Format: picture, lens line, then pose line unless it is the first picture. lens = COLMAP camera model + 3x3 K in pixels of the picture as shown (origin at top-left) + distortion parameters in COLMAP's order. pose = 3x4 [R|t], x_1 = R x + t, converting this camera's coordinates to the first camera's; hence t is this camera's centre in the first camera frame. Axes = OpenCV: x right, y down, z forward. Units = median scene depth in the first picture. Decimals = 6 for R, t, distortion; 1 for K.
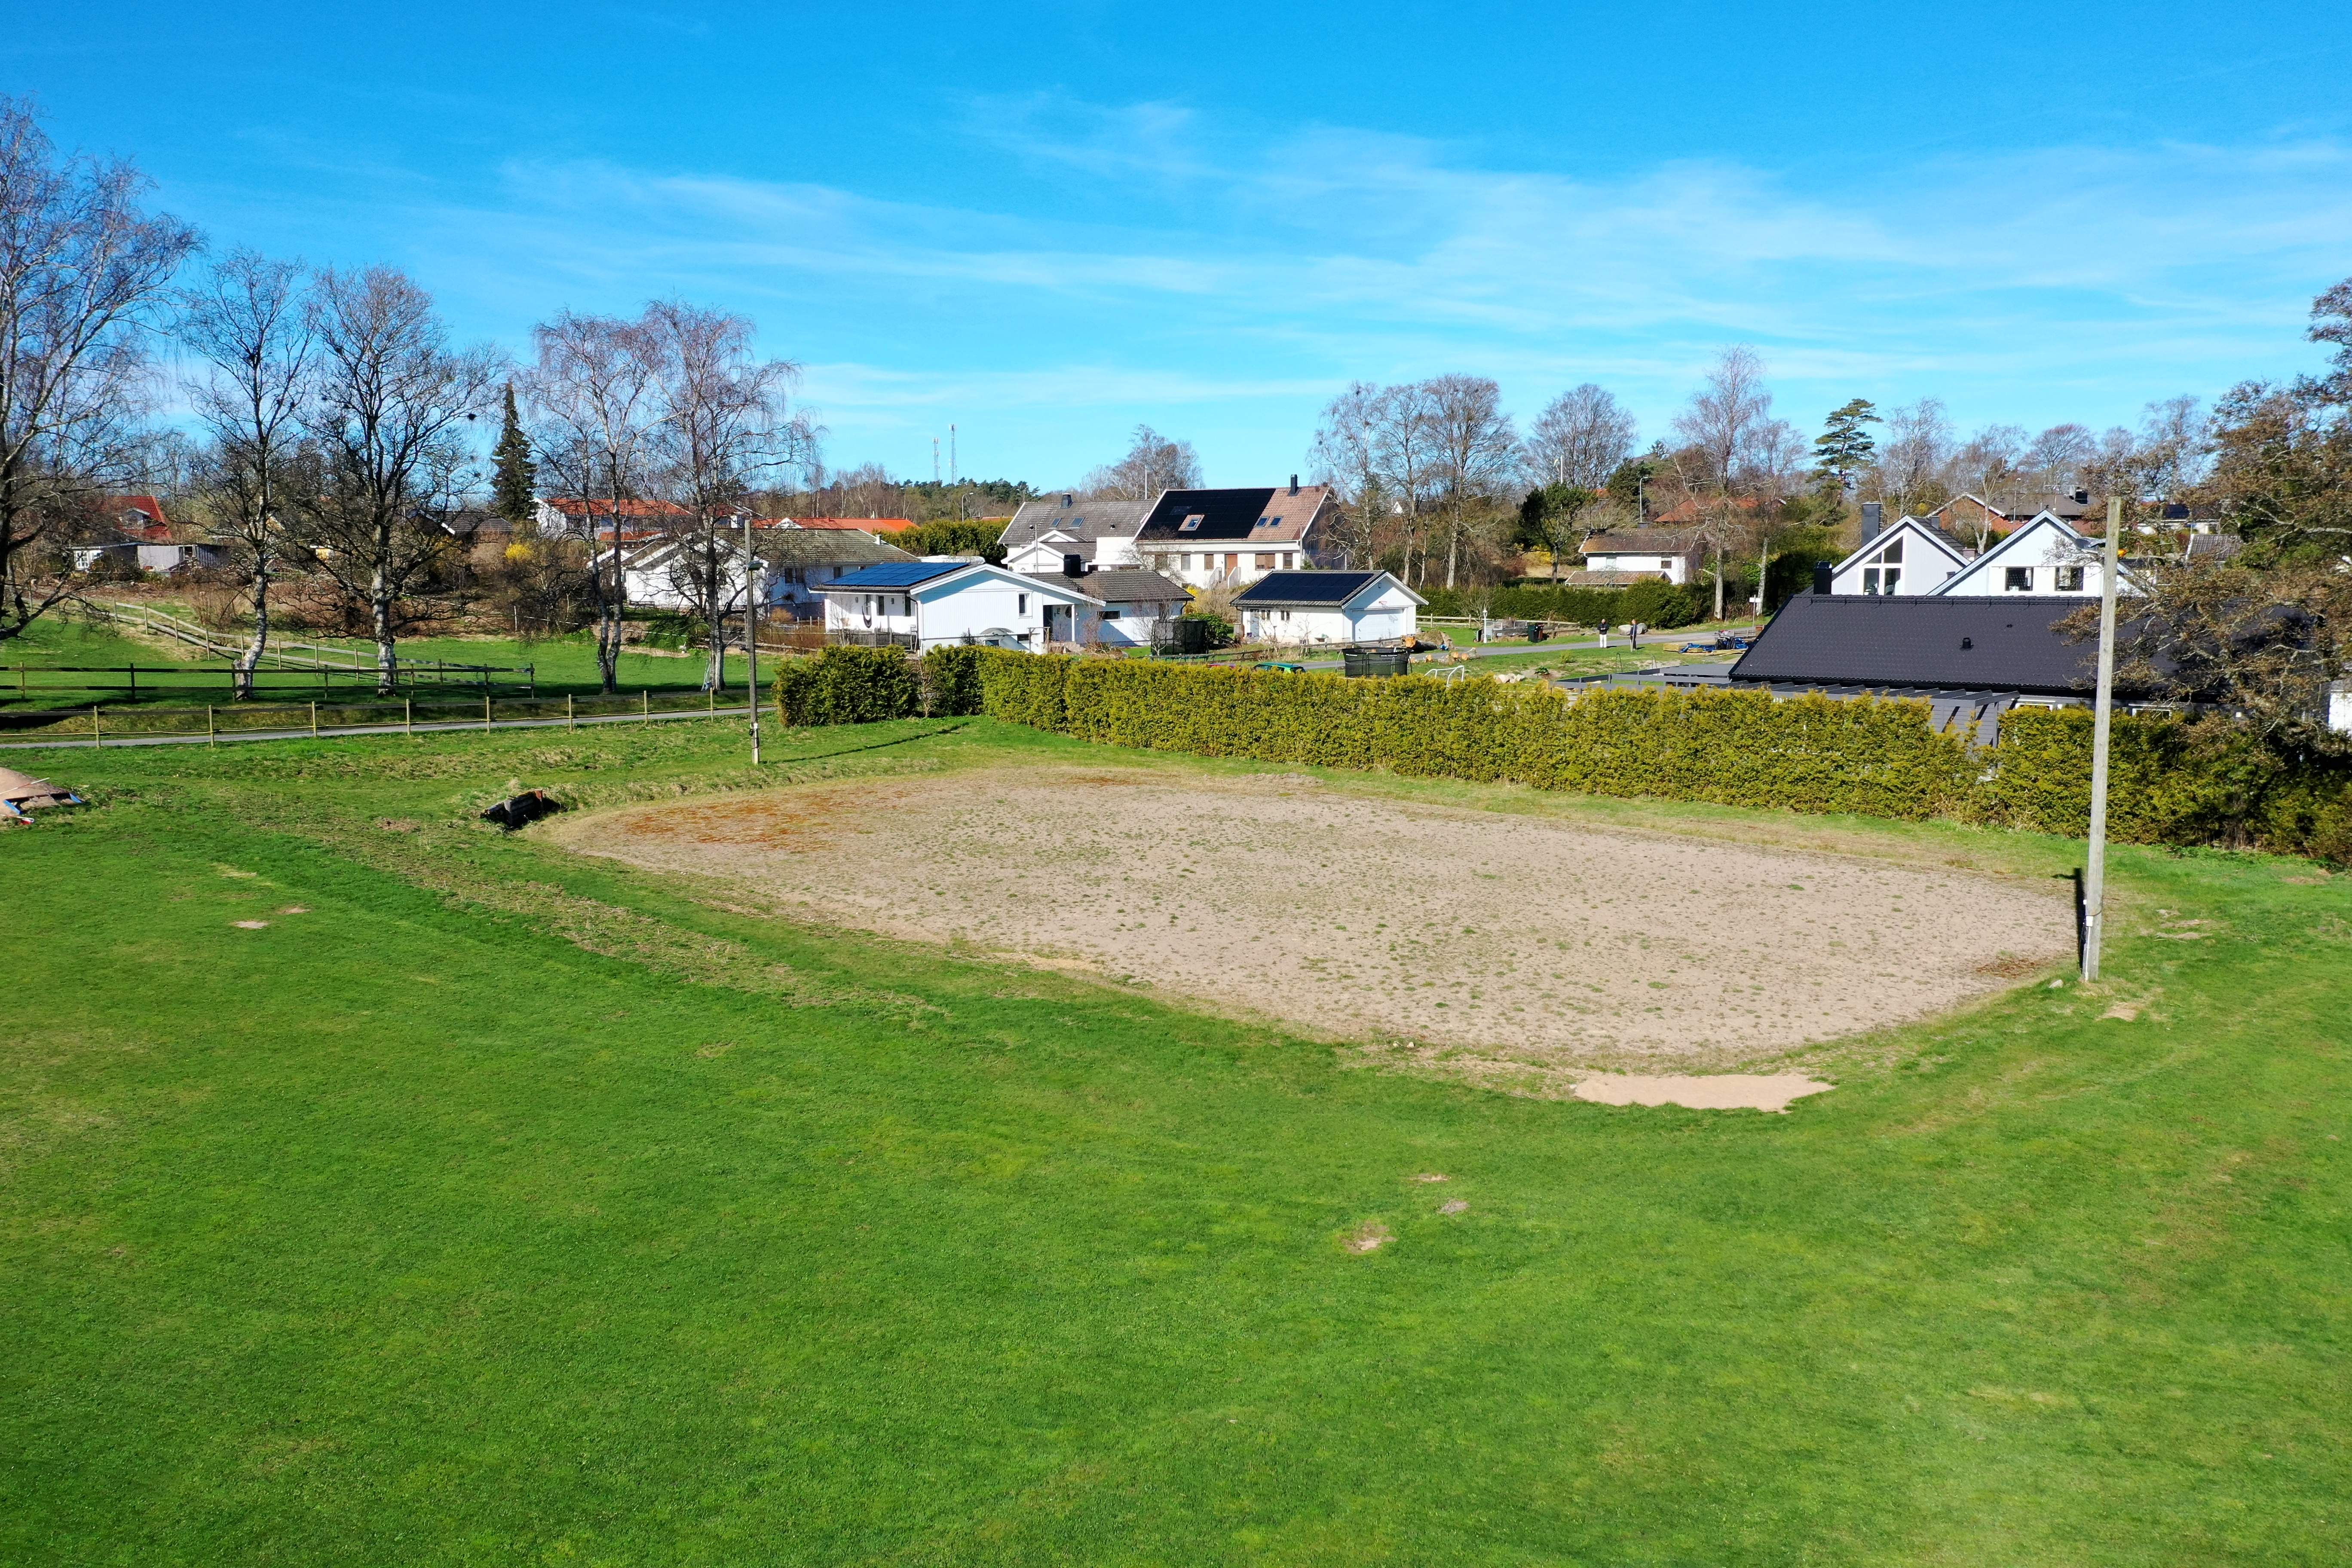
lens RADIAL K [[1846.2, 0, 1176.0], [0, 1846.2, 784.0], [0, 0, 1]] dist [-0.011283, 0.003397]
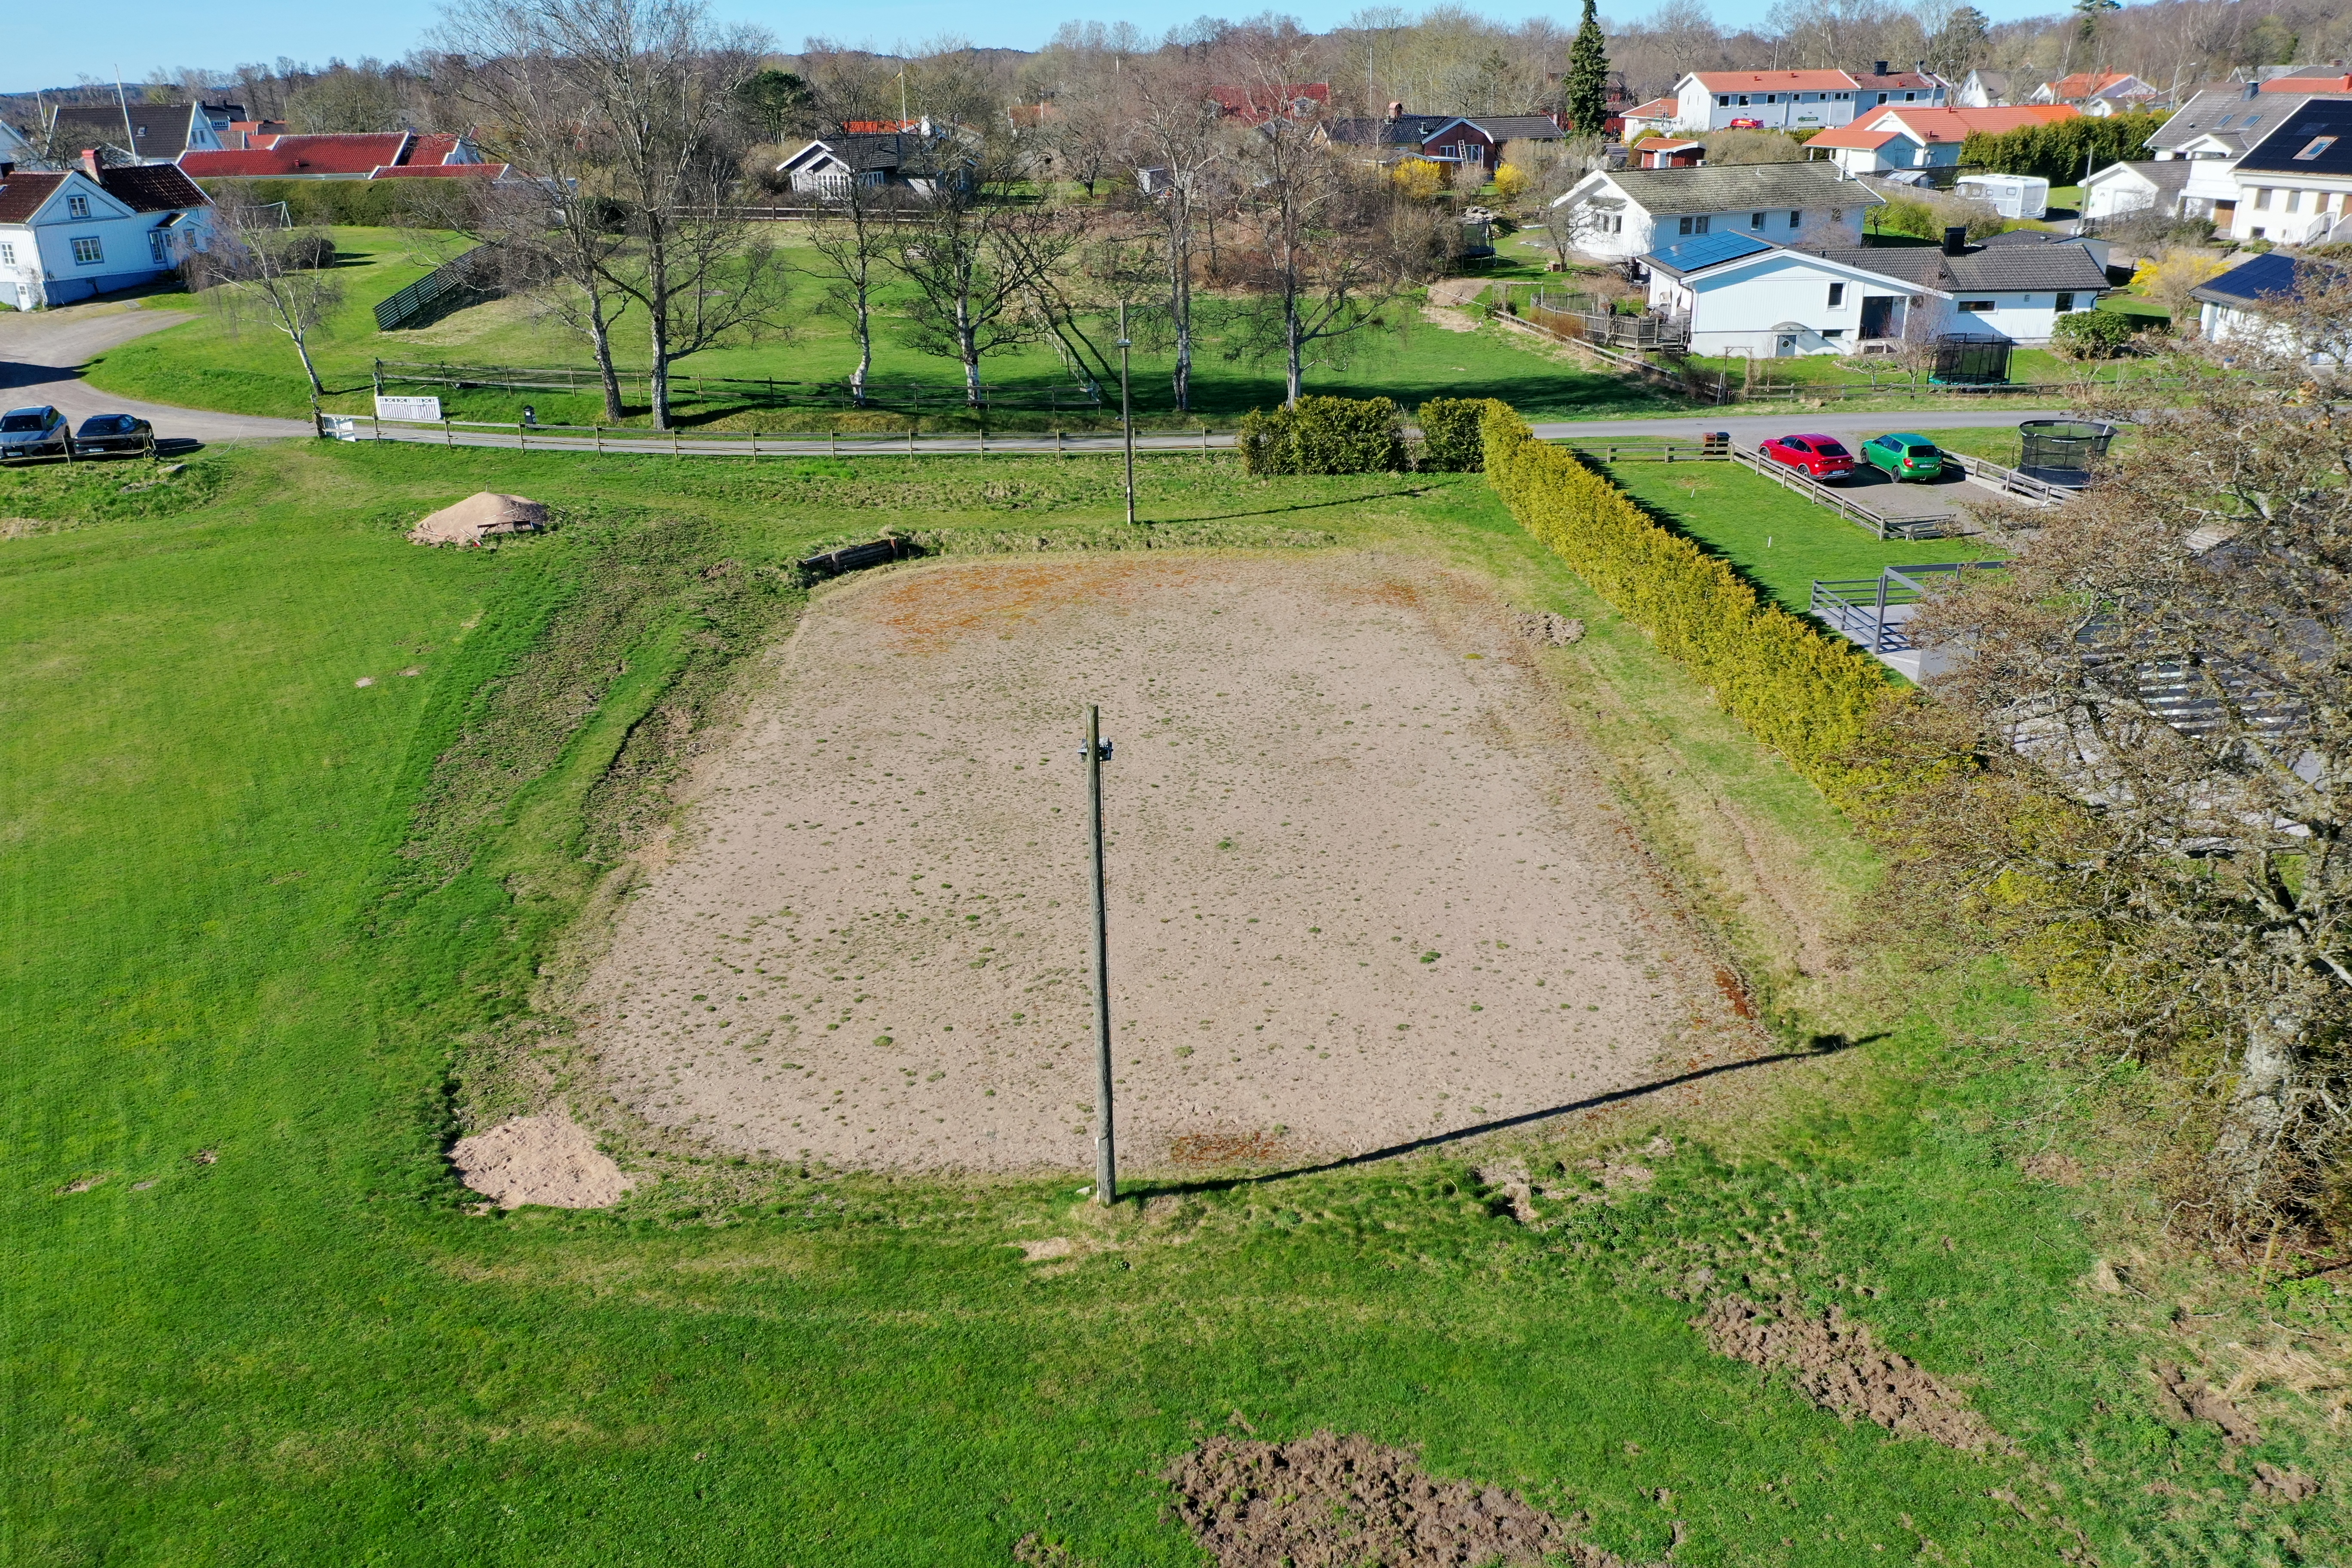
lens RADIAL K [[1846.2, 0, 1176.0], [0, 1846.2, 784.0], [0, 0, 1]] dist [-0.011283, 0.003397]
pose [[0.731314, 0.245879, -0.636179, 0.299363], [-0.072858, 0.955583, 0.285573, -0.100736], [0.678139, -0.162492, 0.716746, 0.113707]]
